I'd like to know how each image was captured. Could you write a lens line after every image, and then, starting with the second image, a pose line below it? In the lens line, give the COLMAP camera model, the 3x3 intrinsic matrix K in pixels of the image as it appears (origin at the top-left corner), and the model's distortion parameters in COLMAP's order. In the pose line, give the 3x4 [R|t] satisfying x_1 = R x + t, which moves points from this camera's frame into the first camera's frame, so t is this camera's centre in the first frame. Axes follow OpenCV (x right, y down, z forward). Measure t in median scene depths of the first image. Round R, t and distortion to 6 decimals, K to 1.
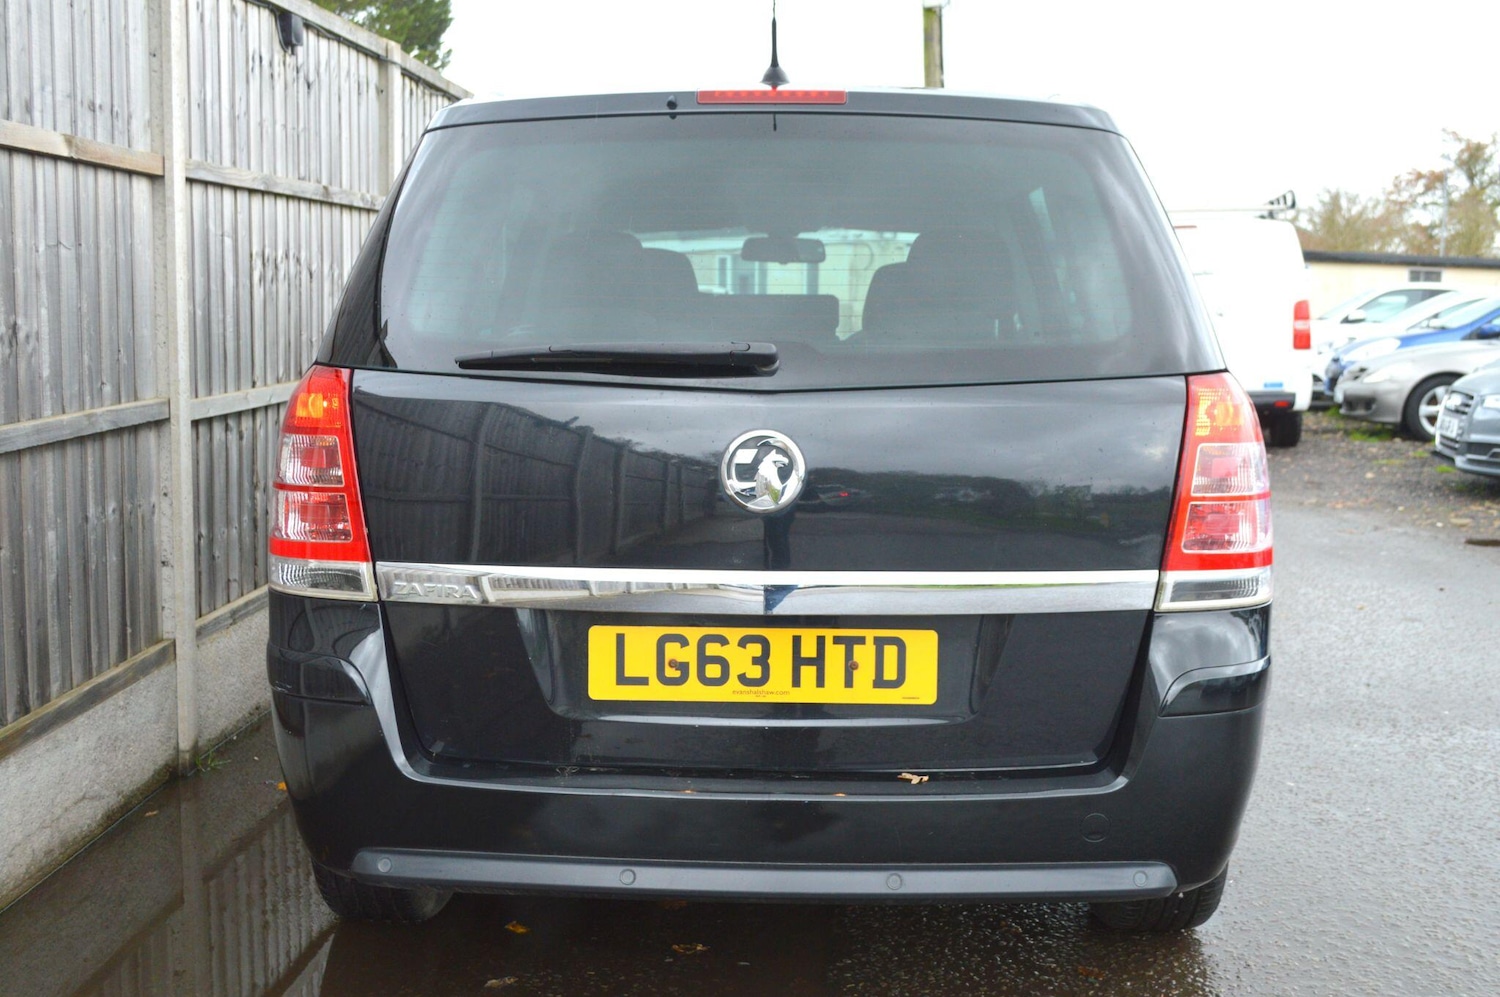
lens RADIAL K [[1604.7, 0, 750.0], [0, 1604.7, 498.5], [0, 0, 1]] dist [-0.012848, 0.000680]
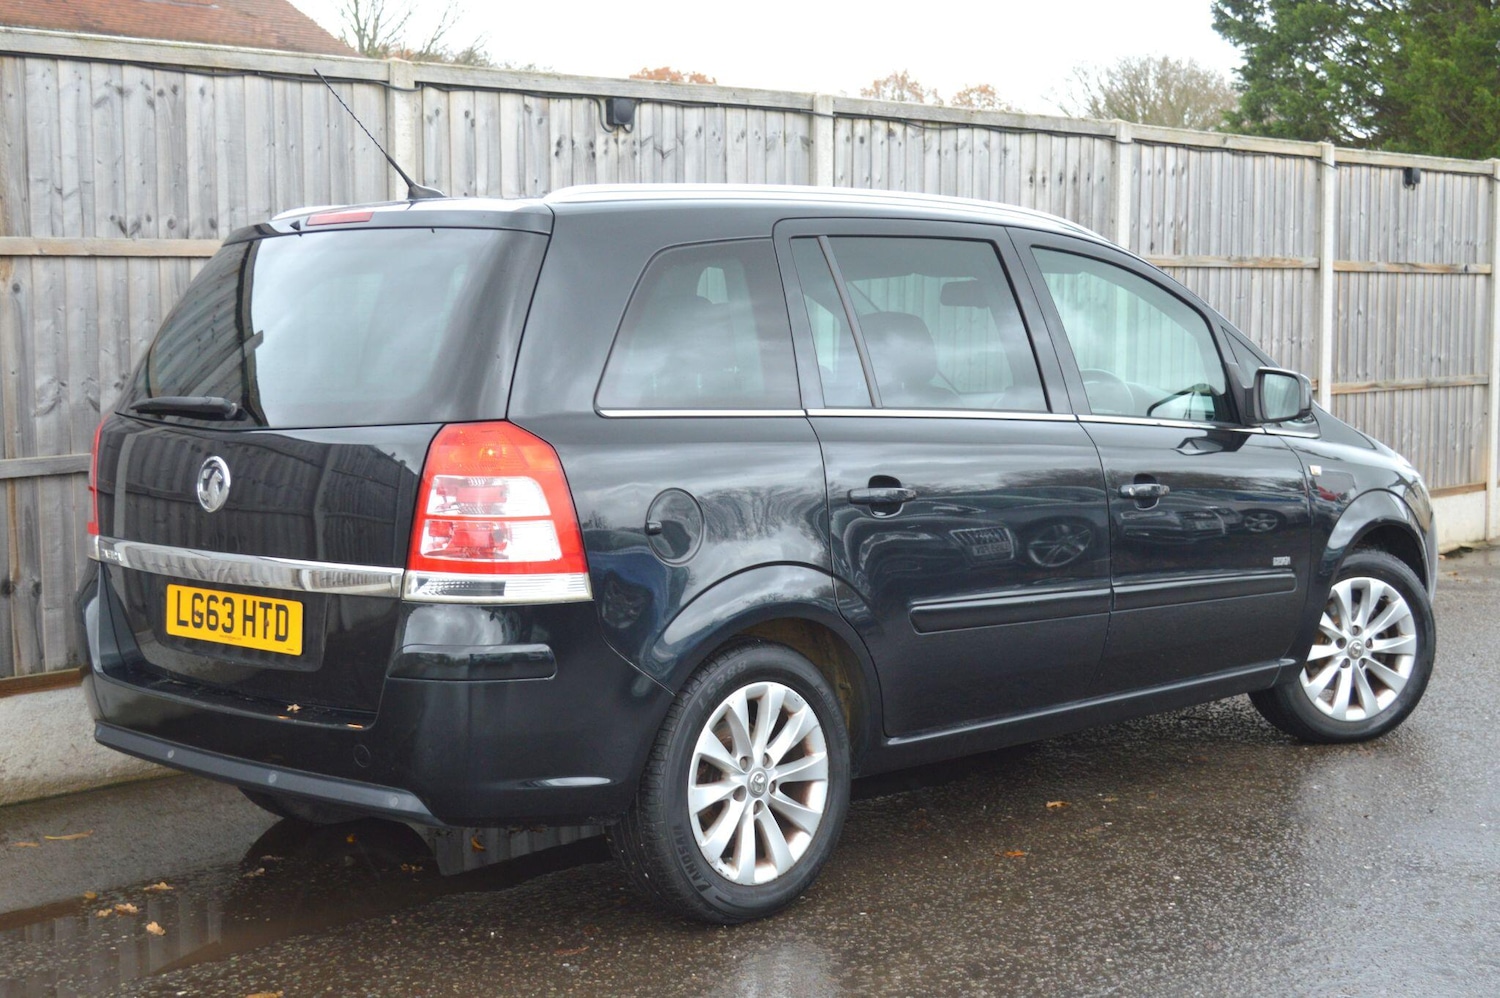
lens RADIAL K [[2179.2, 0, 732.2], [0, 2179.2, 500.7], [0, 0, 1]] dist [0.002374, -0.068230]
pose [[0.741436, 0.037873, -0.669954, 1.309984], [-0.061691, 0.998025, -0.011854, -0.005528], [0.668182, 0.050119, 0.742308, -0.130215]]
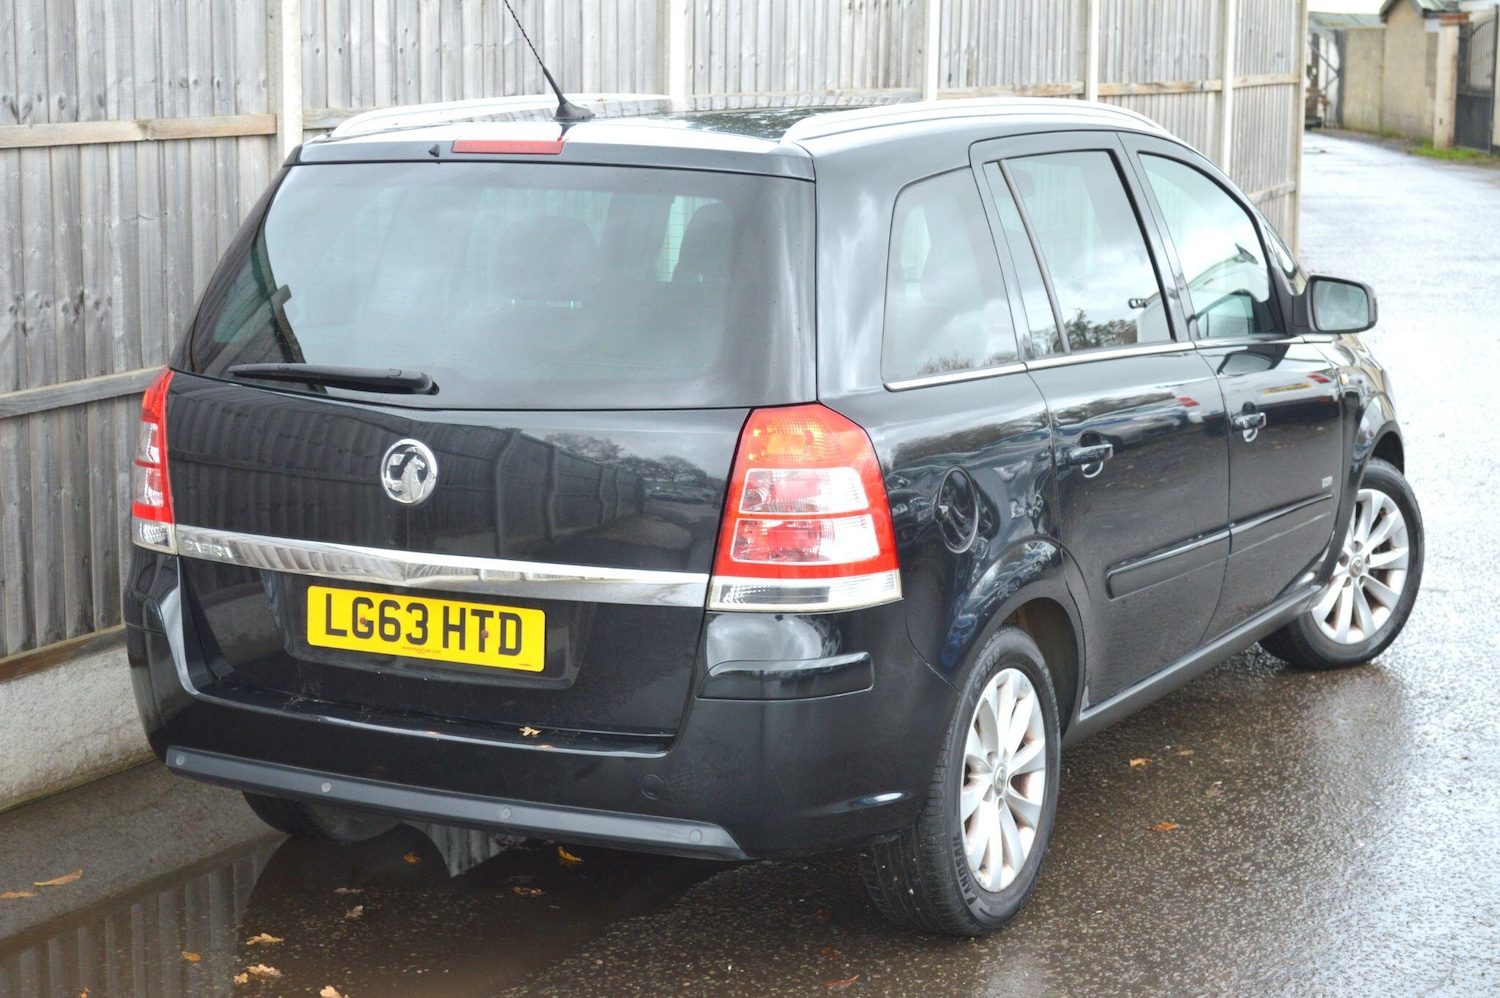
lens RADIAL K [[2749.8, 0, 750.0], [0, 2749.8, 499.0], [0, 0, 1]] dist [-0.015808, 0.132272]
pose [[0.901983, 0.060693, -0.427484, 0.893075], [-0.043217, 0.997790, 0.050476, -0.088760], [0.429603, -0.027054, 0.902613, -0.628027]]
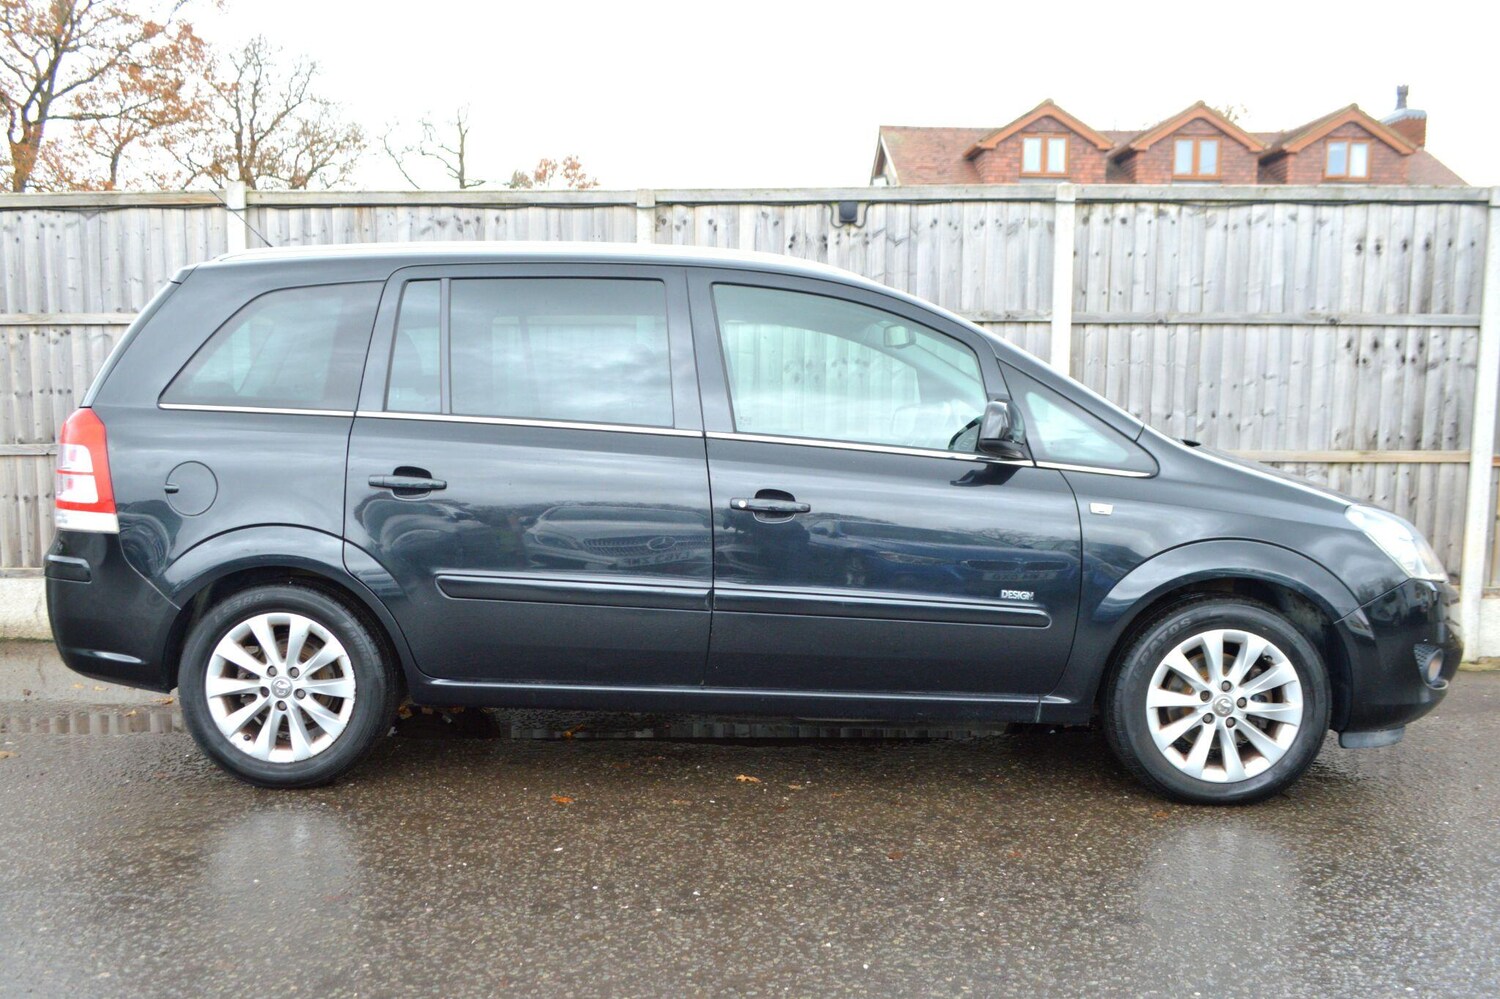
lens RADIAL K [[1272.3, 0, 750.5], [0, 1272.3, 544.8], [0, 0, 1]] dist [-0.024866, 0.009345]
pose [[0.008771, 0.096841, -0.995261, 1.502947], [-0.127754, 0.987252, 0.094935, -0.133485], [0.991767, 0.126316, 0.021031, 1.474238]]
